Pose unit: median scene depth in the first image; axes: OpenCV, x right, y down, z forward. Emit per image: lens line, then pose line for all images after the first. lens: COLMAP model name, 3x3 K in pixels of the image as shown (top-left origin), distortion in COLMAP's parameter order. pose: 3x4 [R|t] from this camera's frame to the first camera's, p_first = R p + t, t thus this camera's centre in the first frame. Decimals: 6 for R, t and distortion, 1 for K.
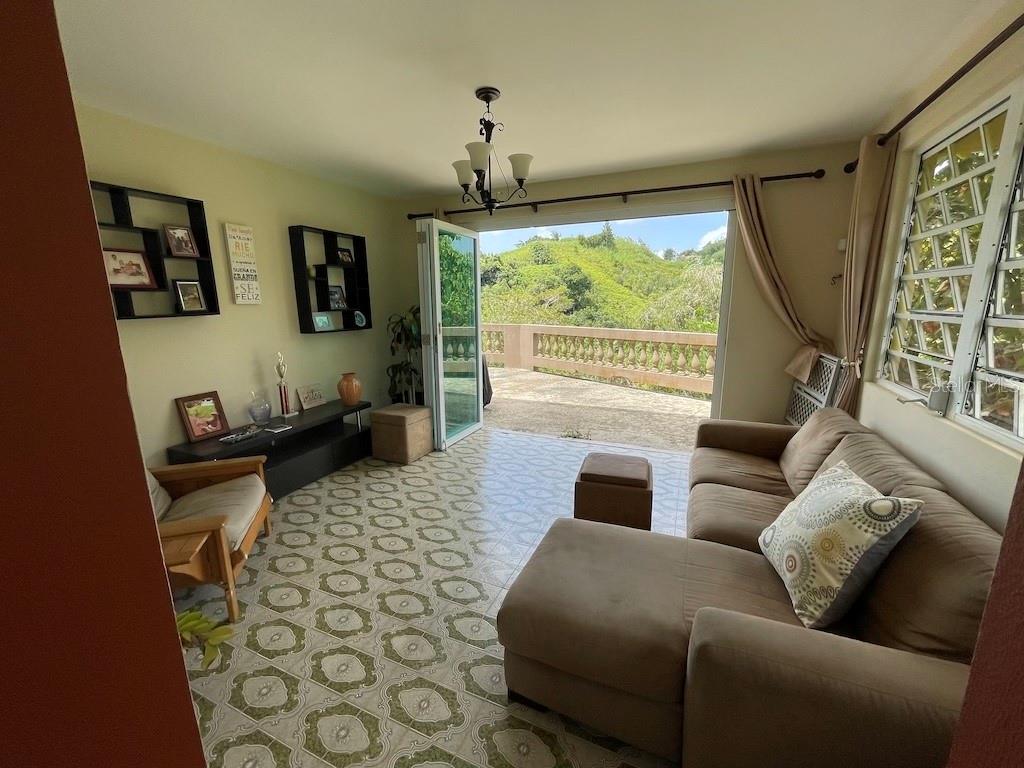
lens RADIAL K [[414.3, 0, 513.6], [0, 414.3, 383.7], [0, 0, 1]] dist [-0.002341, -0.000434]
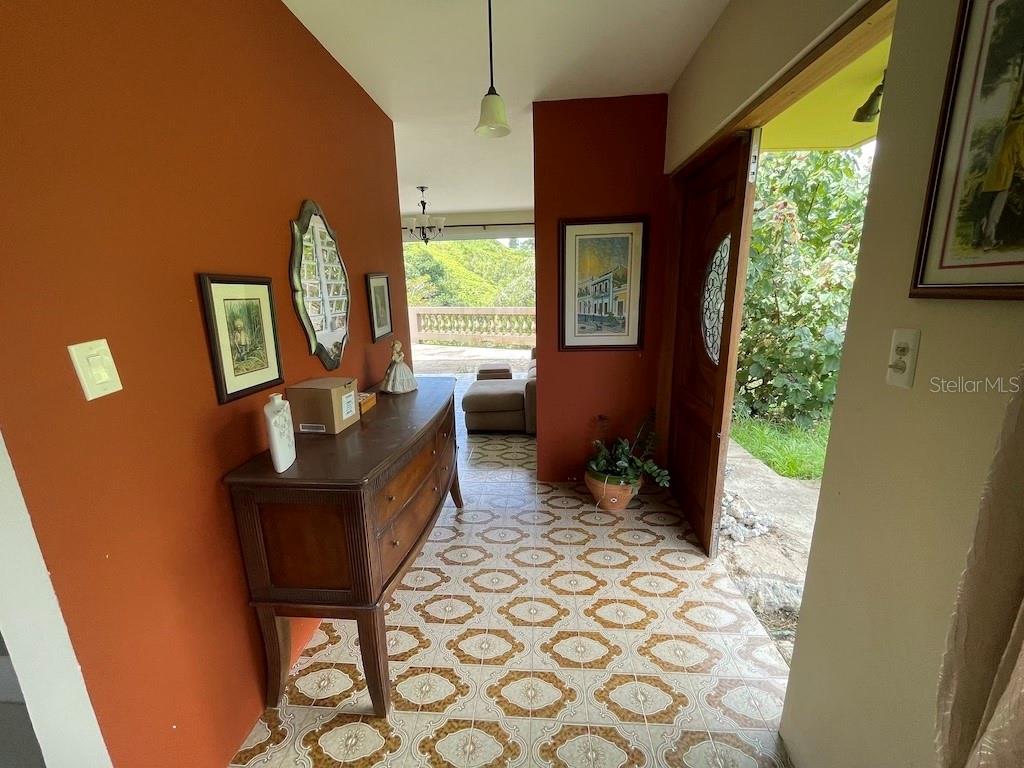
lens RADIAL K [[414.3, 0, 513.6], [0, 414.3, 383.7], [0, 0, 1]] dist [-0.002341, -0.000434]
pose [[0.940964, -0.091514, 0.325901, -0.127040], [0.081680, 0.995697, 0.043763, 0.073258], [-0.328504, -0.014560, 0.944390, -0.363078]]
